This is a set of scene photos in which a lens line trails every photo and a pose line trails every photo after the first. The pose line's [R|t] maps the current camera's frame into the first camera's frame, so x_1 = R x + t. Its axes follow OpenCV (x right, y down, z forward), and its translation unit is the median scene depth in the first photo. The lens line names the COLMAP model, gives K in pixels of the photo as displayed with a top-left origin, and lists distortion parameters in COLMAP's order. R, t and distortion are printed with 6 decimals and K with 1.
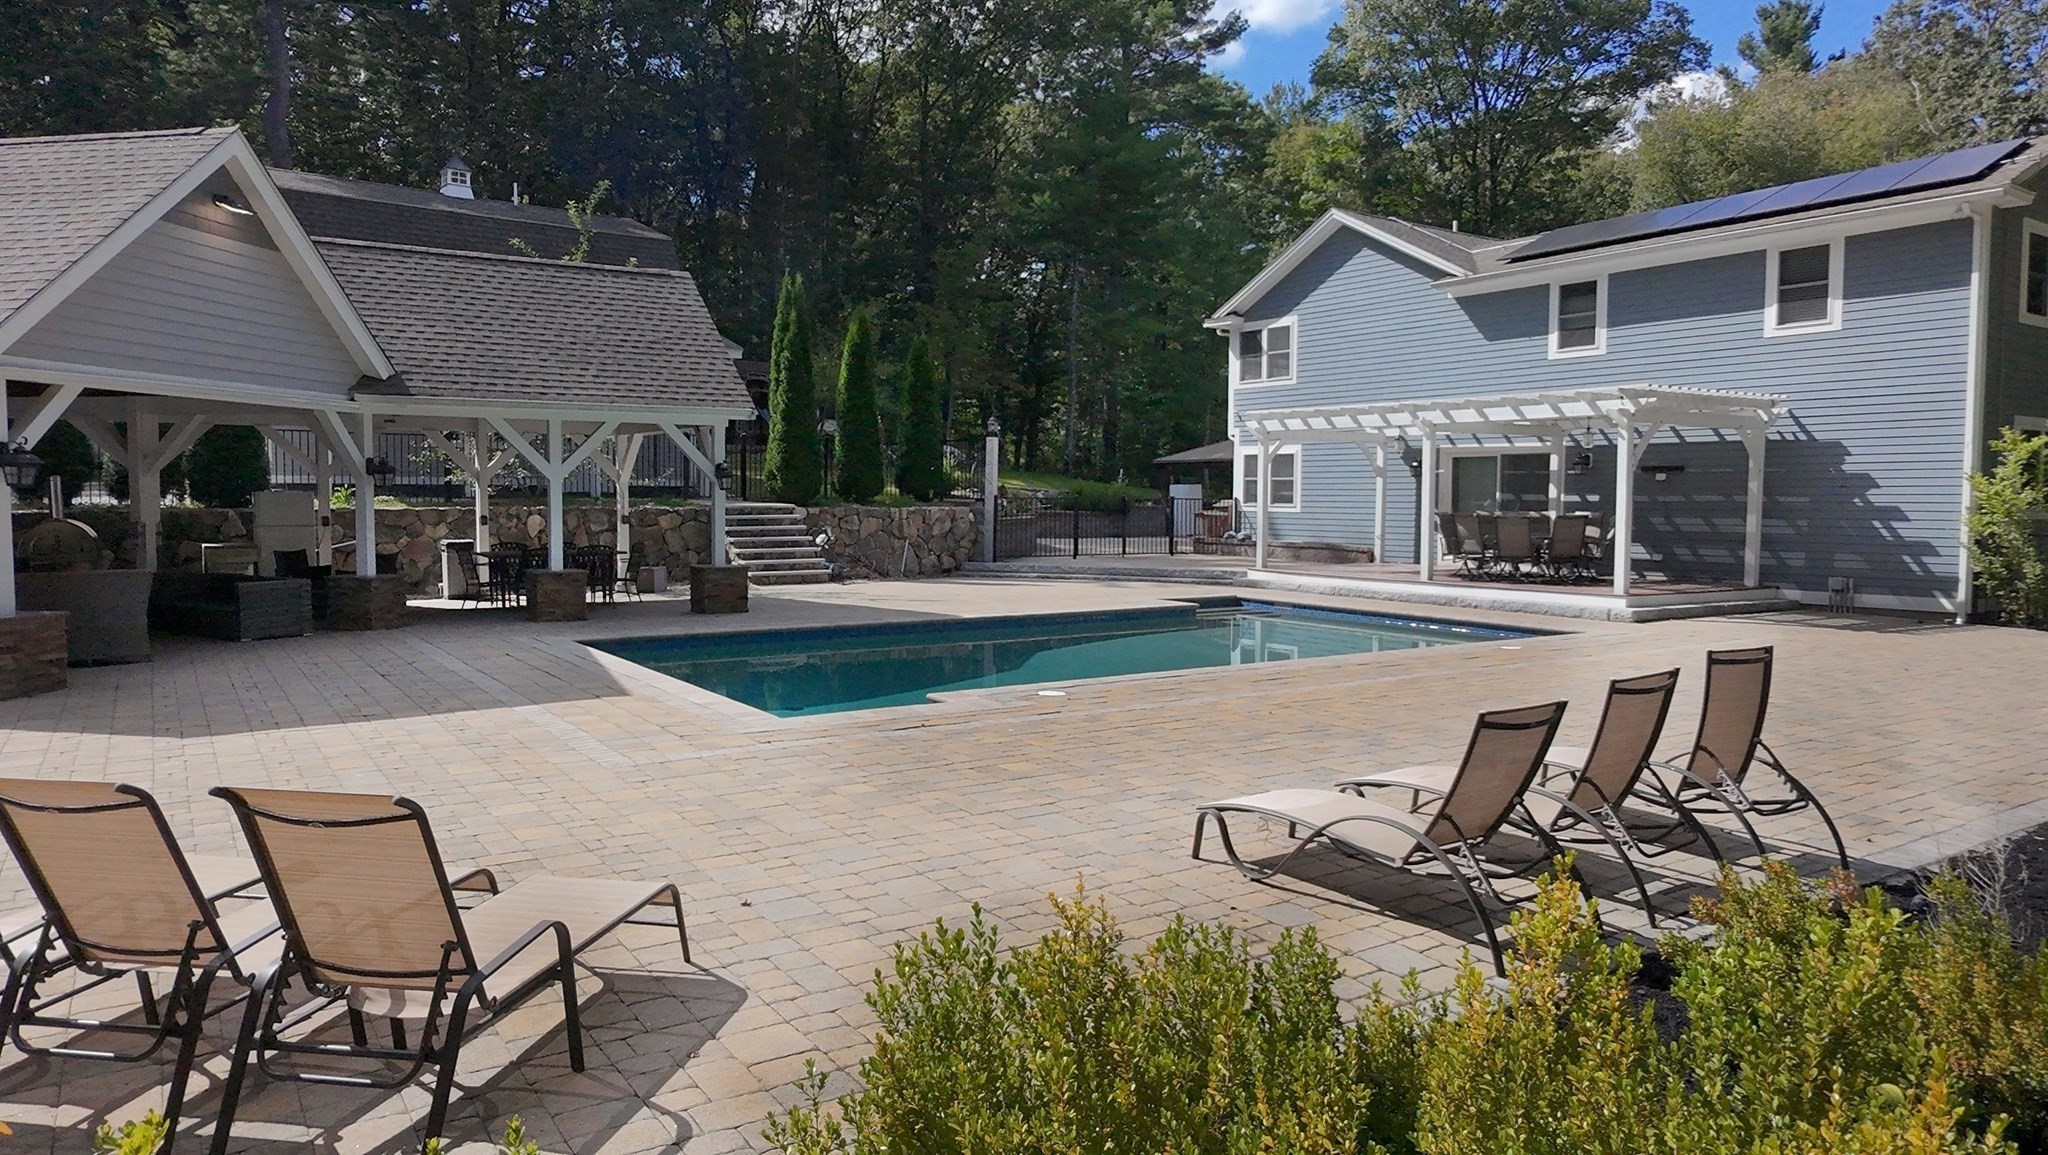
lens RADIAL K [[1318.2, 0, 1024.0], [0, 1318.2, 577.5], [0, 0, 1]] dist [0.005583, 0.001705]
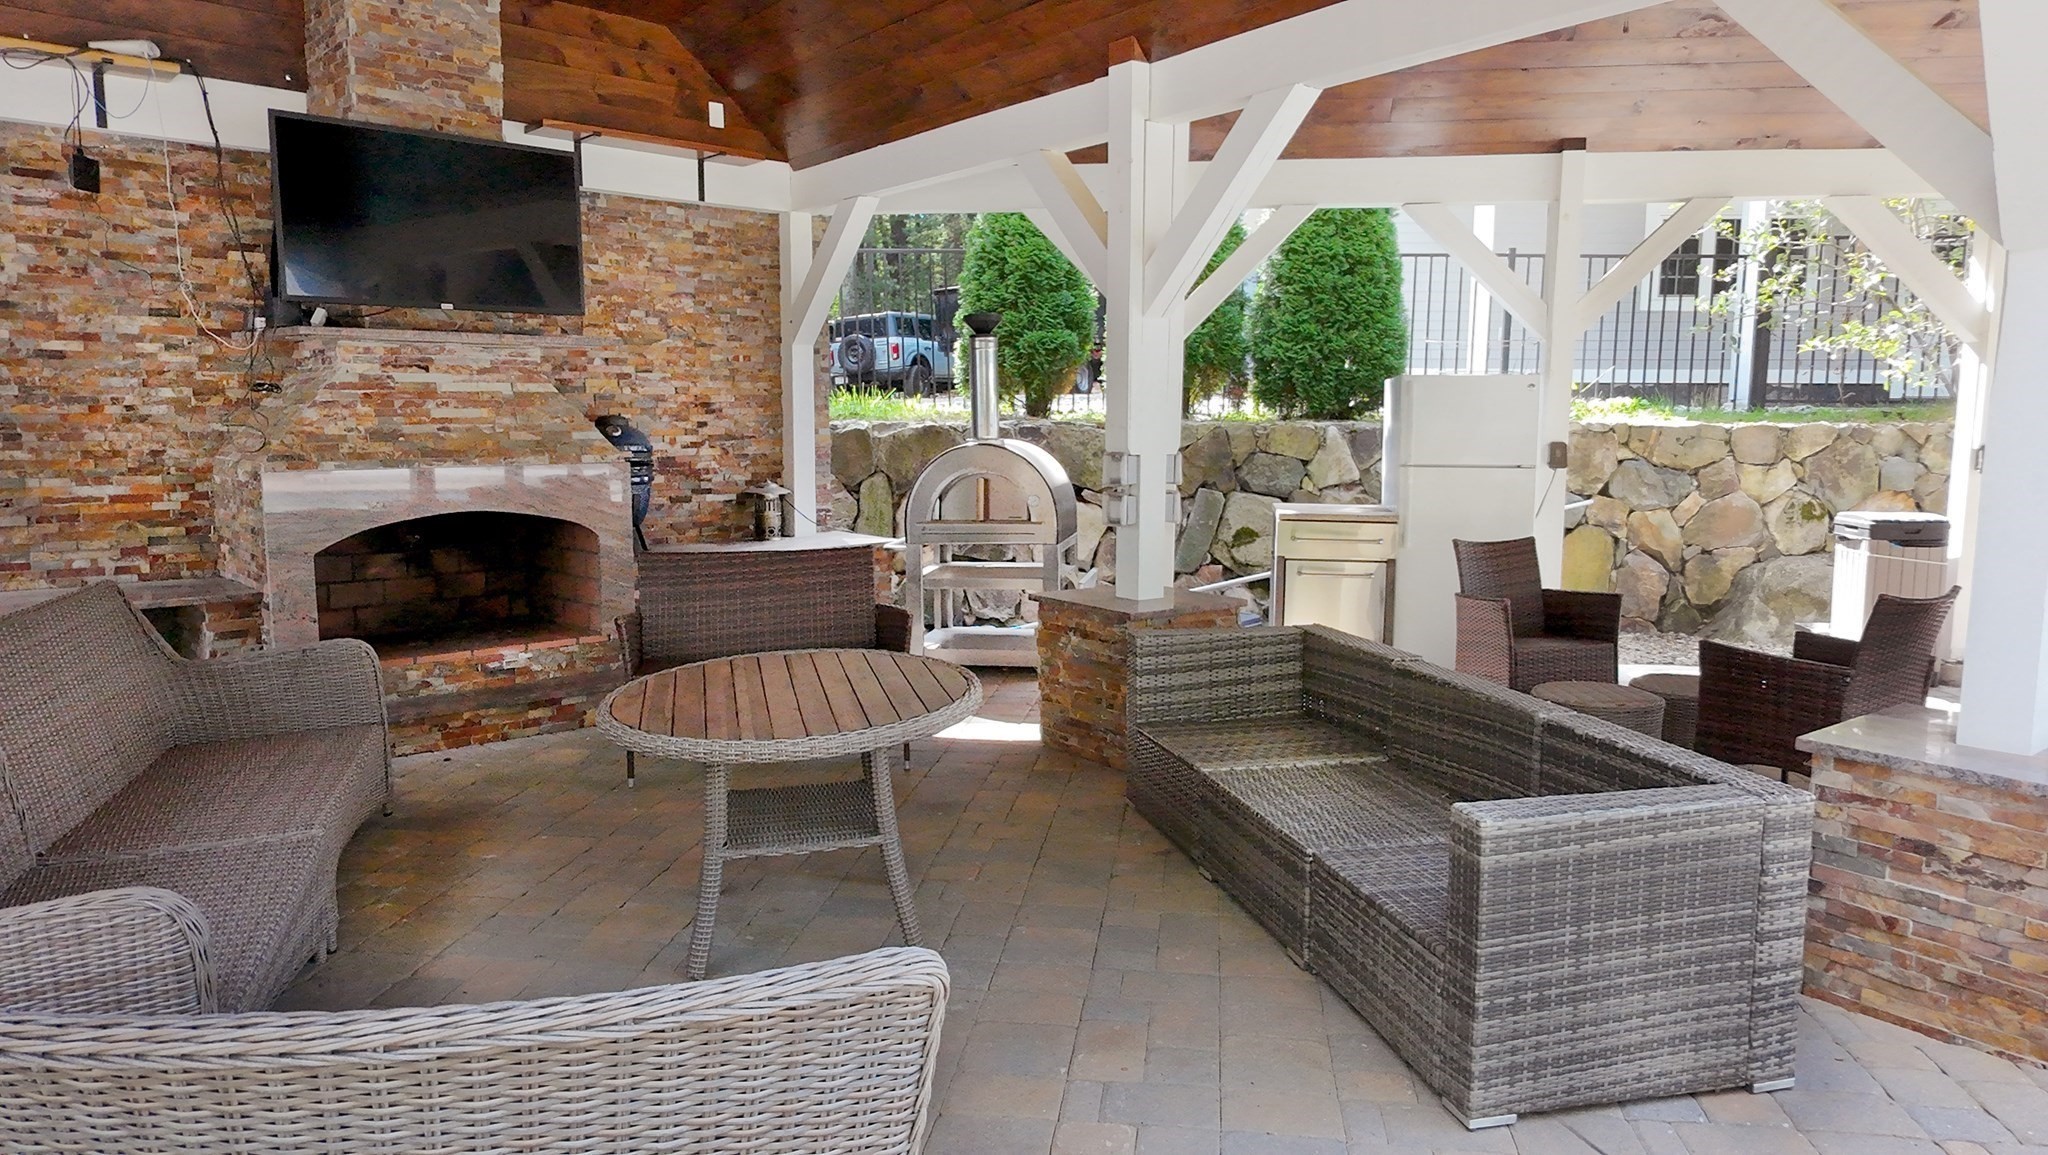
lens RADIAL K [[1318.2, 0, 1024.0], [0, 1318.2, 577.5], [0, 0, 1]] dist [0.005583, 0.001705]
pose [[0.750004, 0.081503, -0.656392, -0.346647], [-0.044478, 0.996347, 0.072893, -0.024964], [0.659936, -0.025475, 0.750890, 0.541124]]
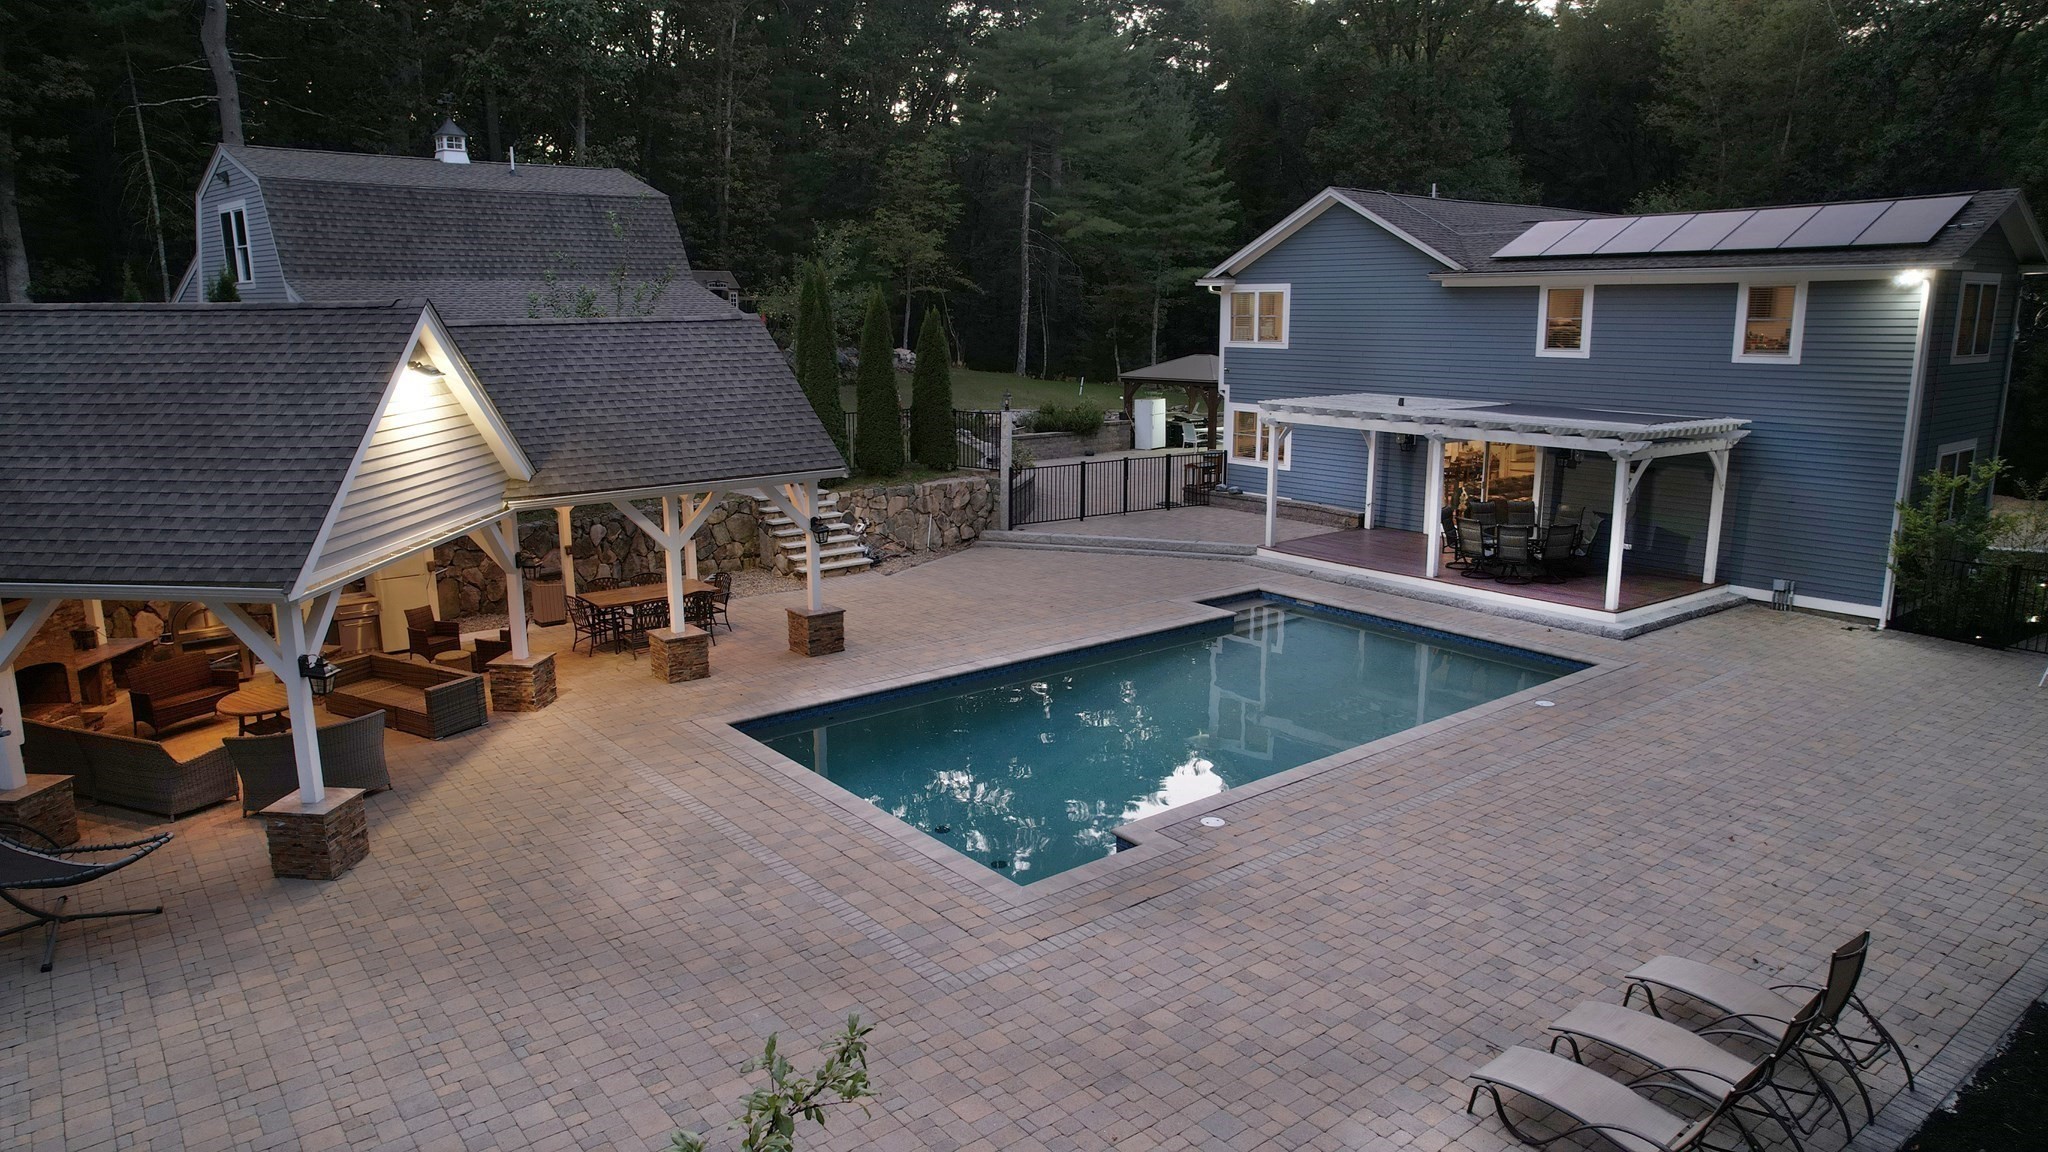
lens RADIAL K [[1317.0, 0, 1016.8], [0, 1317.0, 590.2], [0, 0, 1]] dist [-0.065643, 0.061992]
pose [[0.996915, -0.025865, 0.074100, -0.121650], [0.014575, 0.988725, 0.149034, -0.152378], [-0.077120, -0.147494, 0.986052, -0.061841]]
